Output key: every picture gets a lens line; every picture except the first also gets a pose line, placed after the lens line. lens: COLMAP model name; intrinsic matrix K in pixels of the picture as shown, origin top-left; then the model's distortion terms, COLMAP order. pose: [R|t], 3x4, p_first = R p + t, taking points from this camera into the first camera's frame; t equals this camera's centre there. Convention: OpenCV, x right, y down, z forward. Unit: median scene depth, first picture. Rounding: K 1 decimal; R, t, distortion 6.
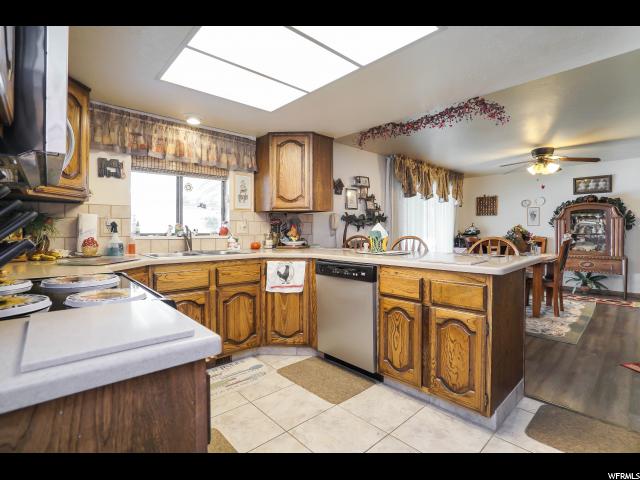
lens RADIAL K [[310.0, 0, 317.8], [0, 310.0, 233.6], [0, 0, 1]] dist [-0.017256, 0.000411]
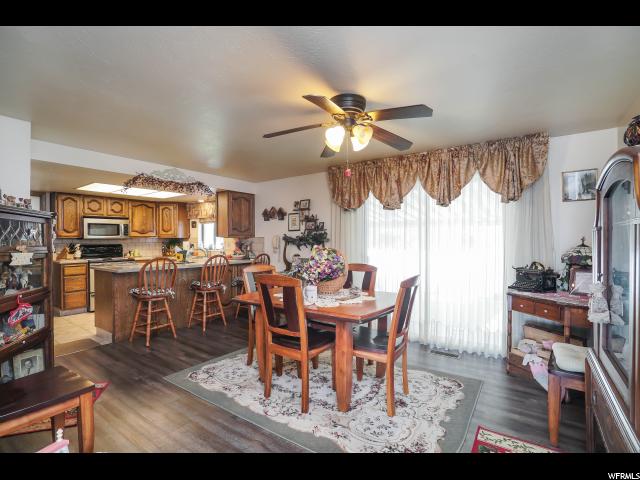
lens RADIAL K [[310.0, 0, 317.8], [0, 310.0, 233.6], [0, 0, 1]] dist [-0.017256, 0.000411]
pose [[0.209528, -0.021851, -0.977559, 1.280277], [-0.011098, 0.999633, -0.024723, -0.041848], [0.977740, 0.016029, 0.209208, 0.860204]]
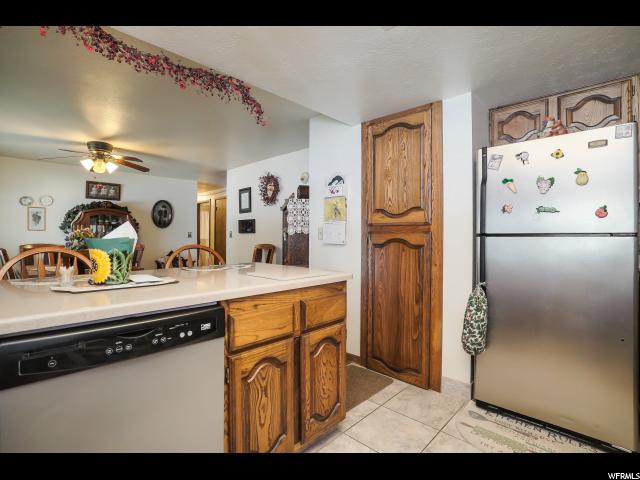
lens RADIAL K [[314.0, 0, 320.0], [0, 314.0, 240.0], [0, 0, 1]] dist [-0.018889, 0.000336]
pose [[-0.060082, -0.008939, 0.998153, -0.184933], [0.007286, 0.999929, 0.009393, -0.005141], [-0.998167, 0.007836, -0.060013, 0.437365]]
